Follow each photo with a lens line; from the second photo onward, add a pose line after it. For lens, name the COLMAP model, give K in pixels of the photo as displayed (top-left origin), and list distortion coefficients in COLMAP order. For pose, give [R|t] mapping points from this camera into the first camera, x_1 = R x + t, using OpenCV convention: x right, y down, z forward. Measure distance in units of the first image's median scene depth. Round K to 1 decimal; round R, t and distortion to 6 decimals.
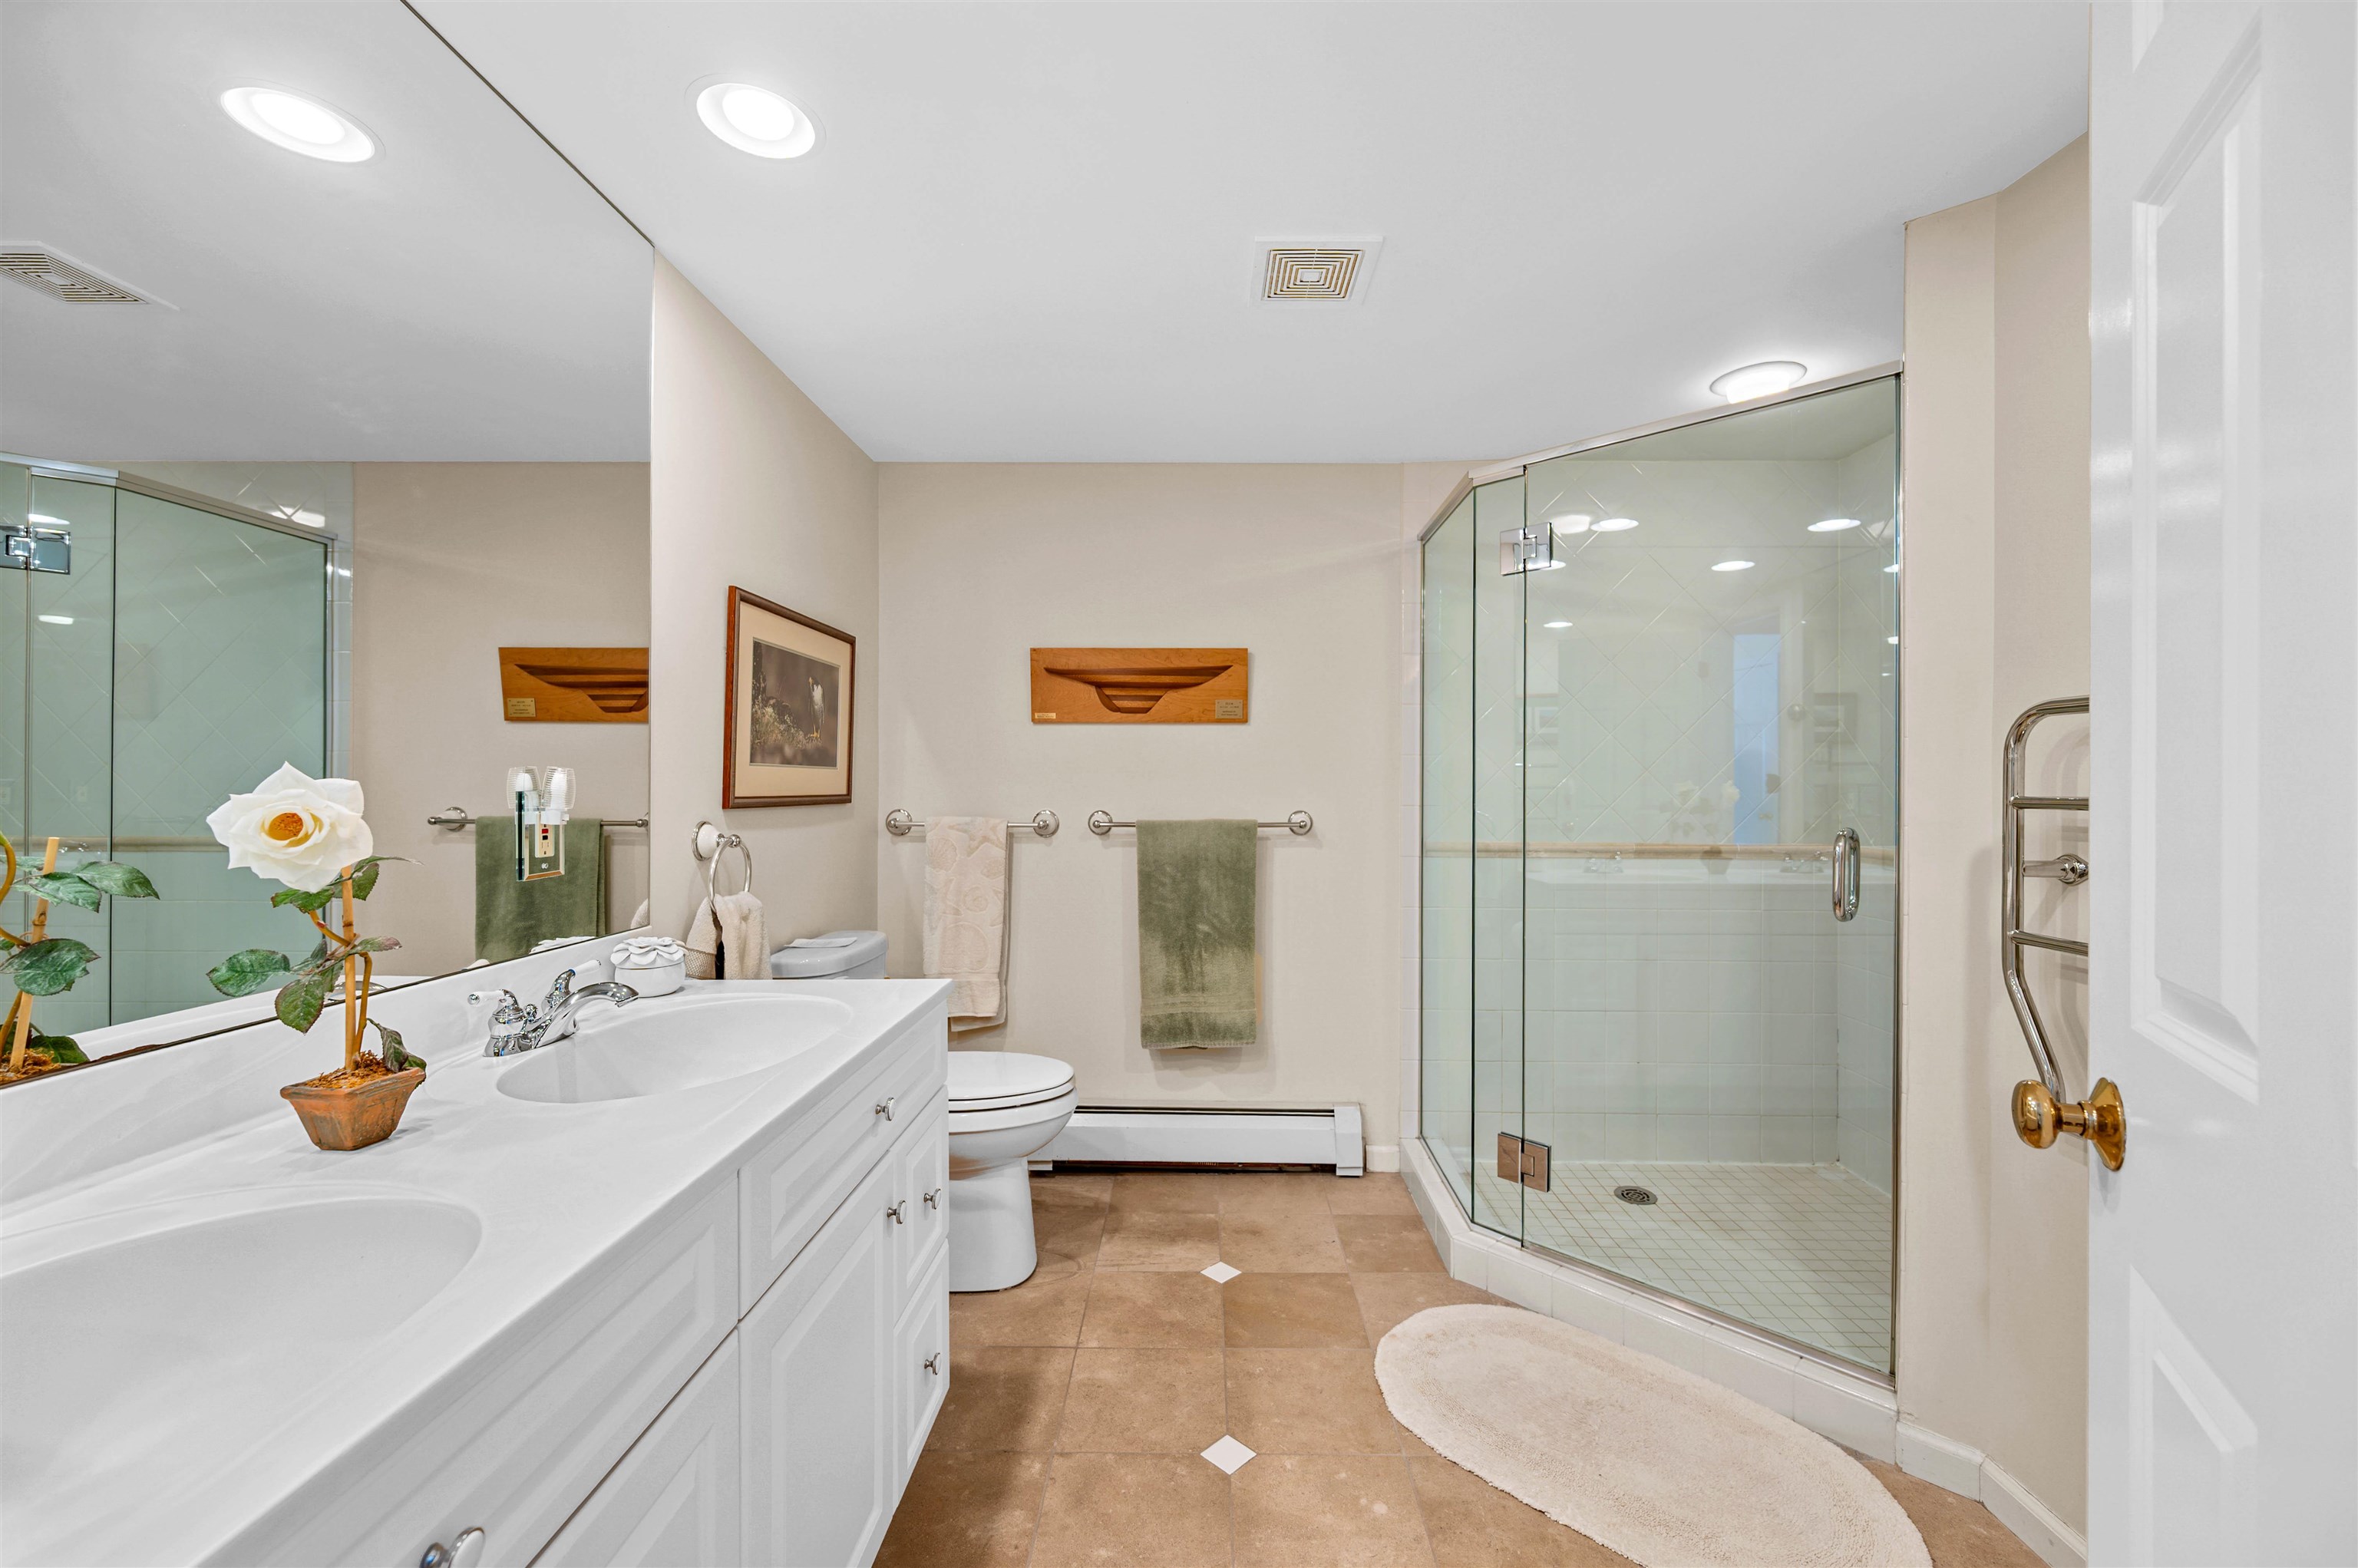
lens RADIAL K [[949.4, 0, 1185.4], [0, 949.4, 781.9], [0, 0, 1]] dist [-0.002278, 0.000822]
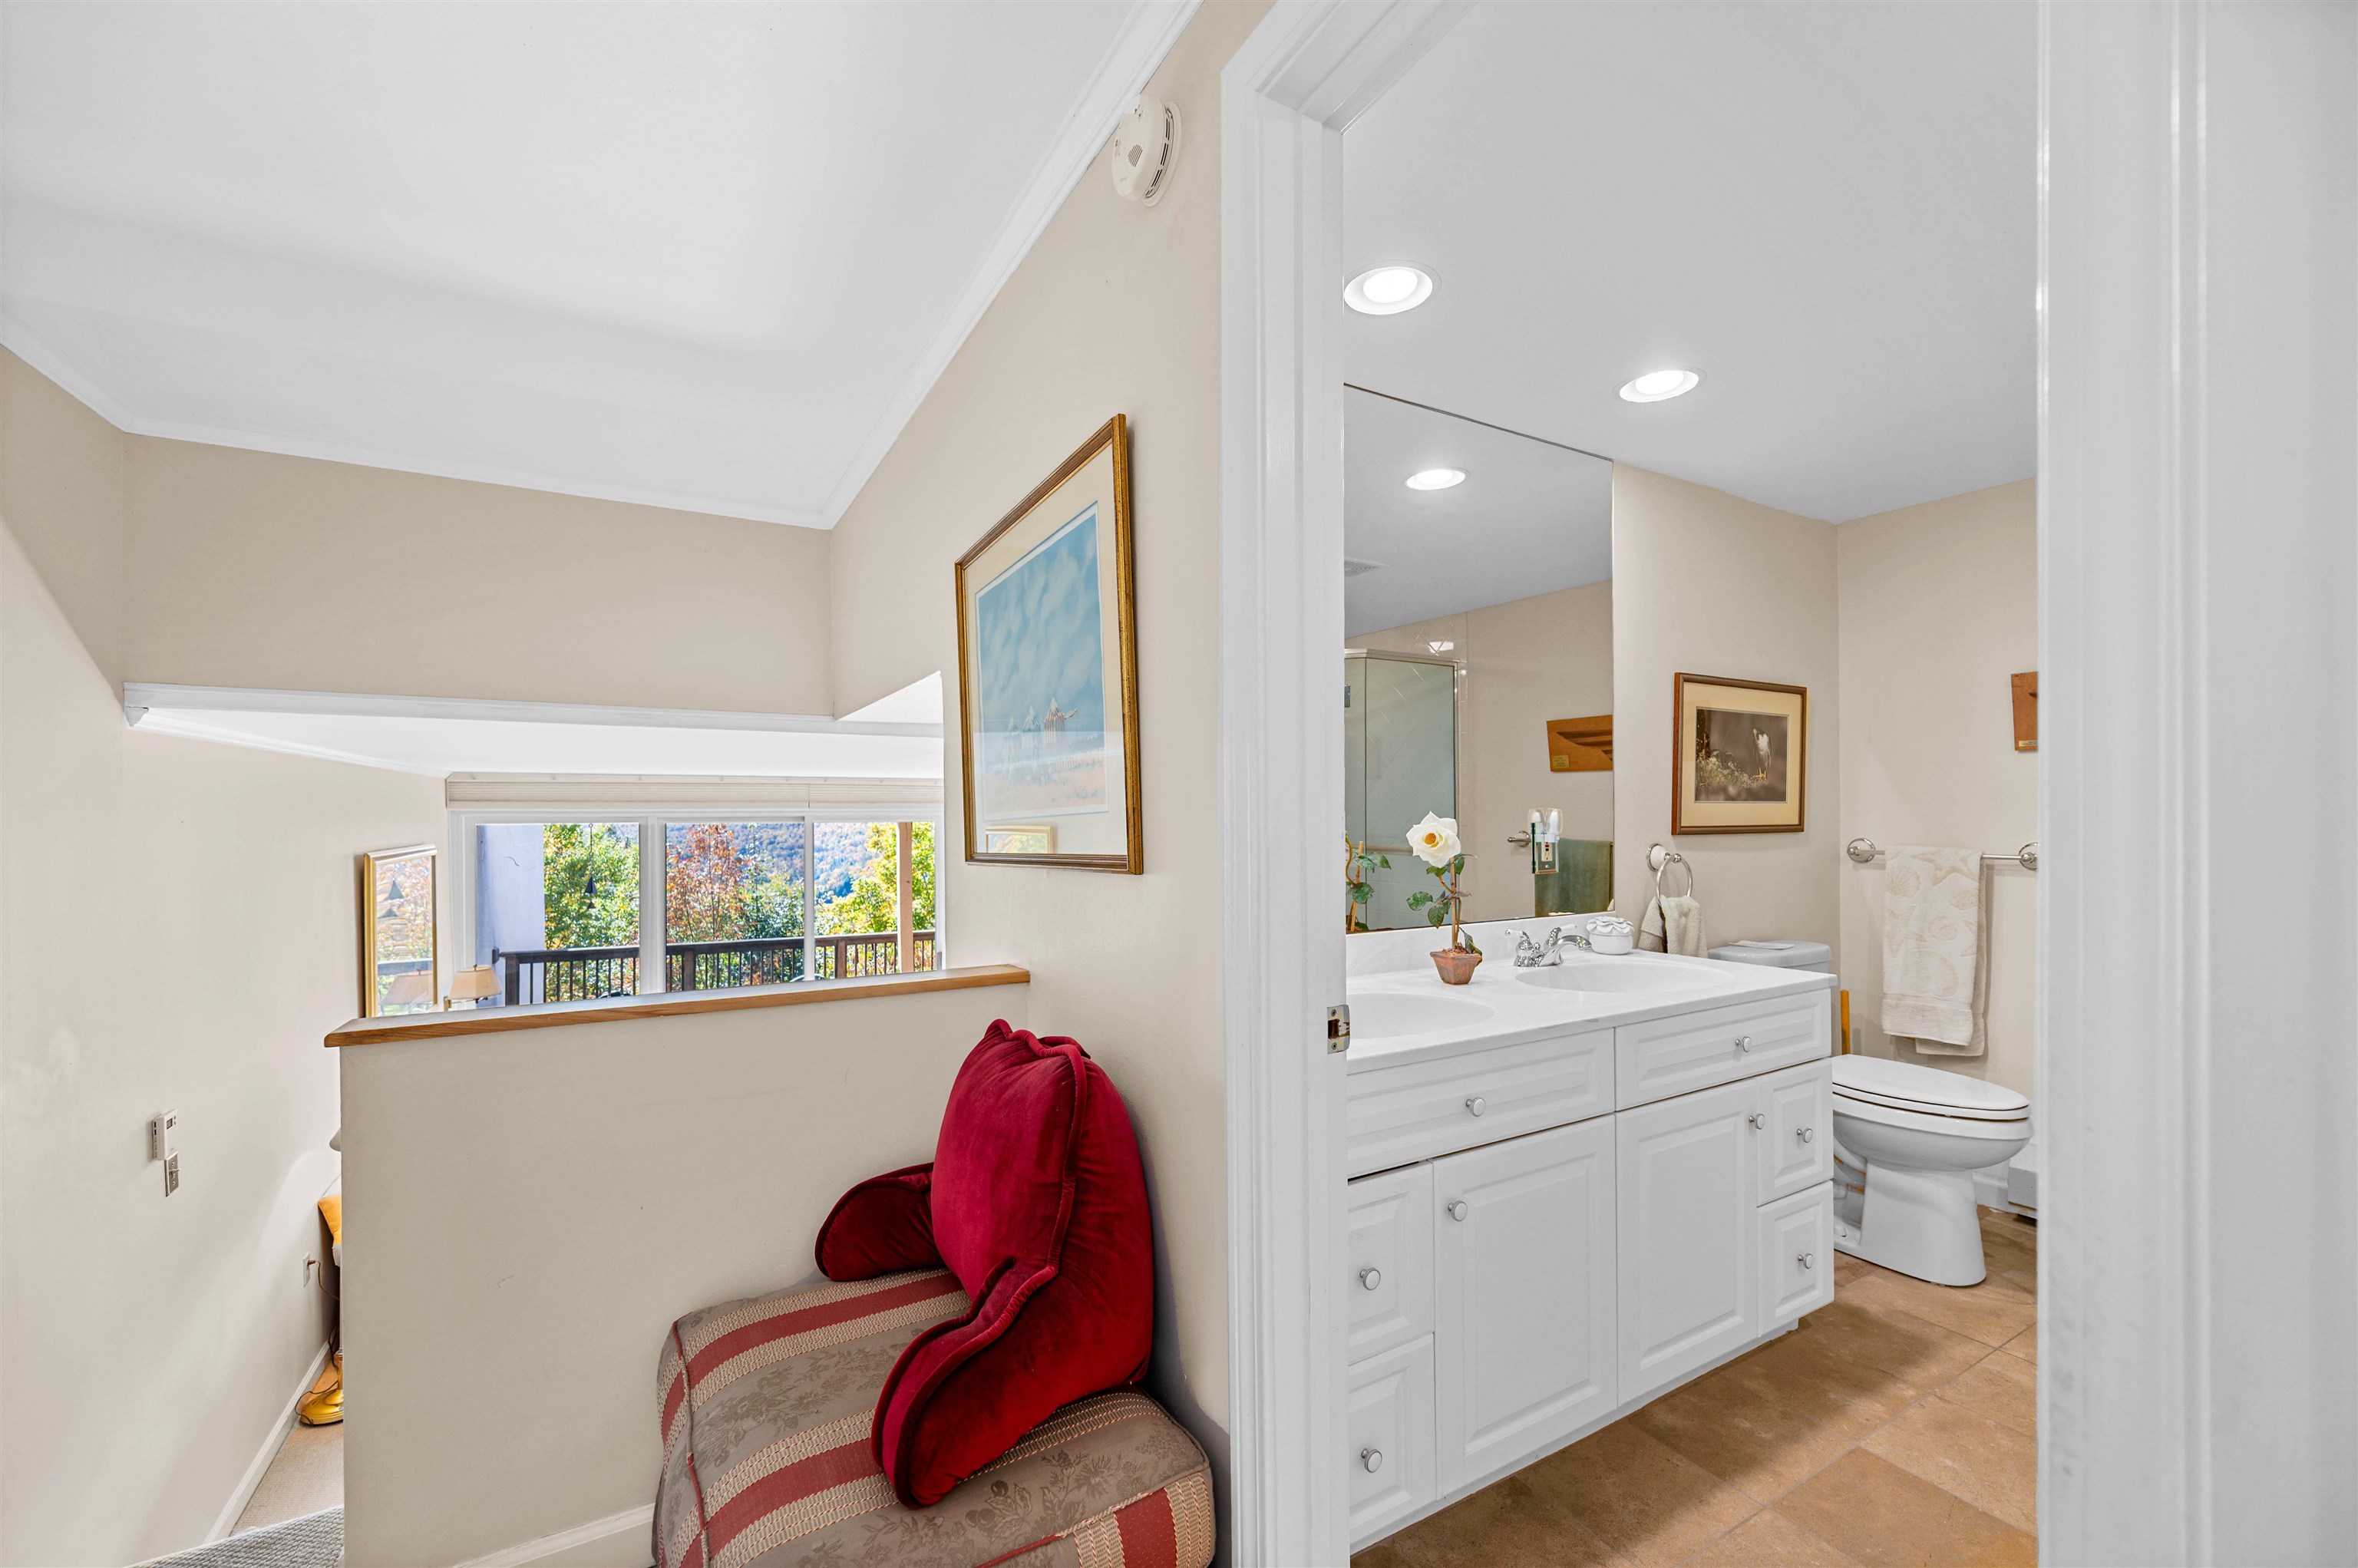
lens RADIAL K [[949.4, 0, 1180.7], [0, 949.4, 809.0], [0, 0, 1]] dist [-0.002278, 0.000822]
pose [[0.516582, -0.007117, -0.856208, 0.341262], [0.008057, 0.999962, -0.003451, -0.010676], [0.856200, -0.005116, 0.516620, -0.340740]]
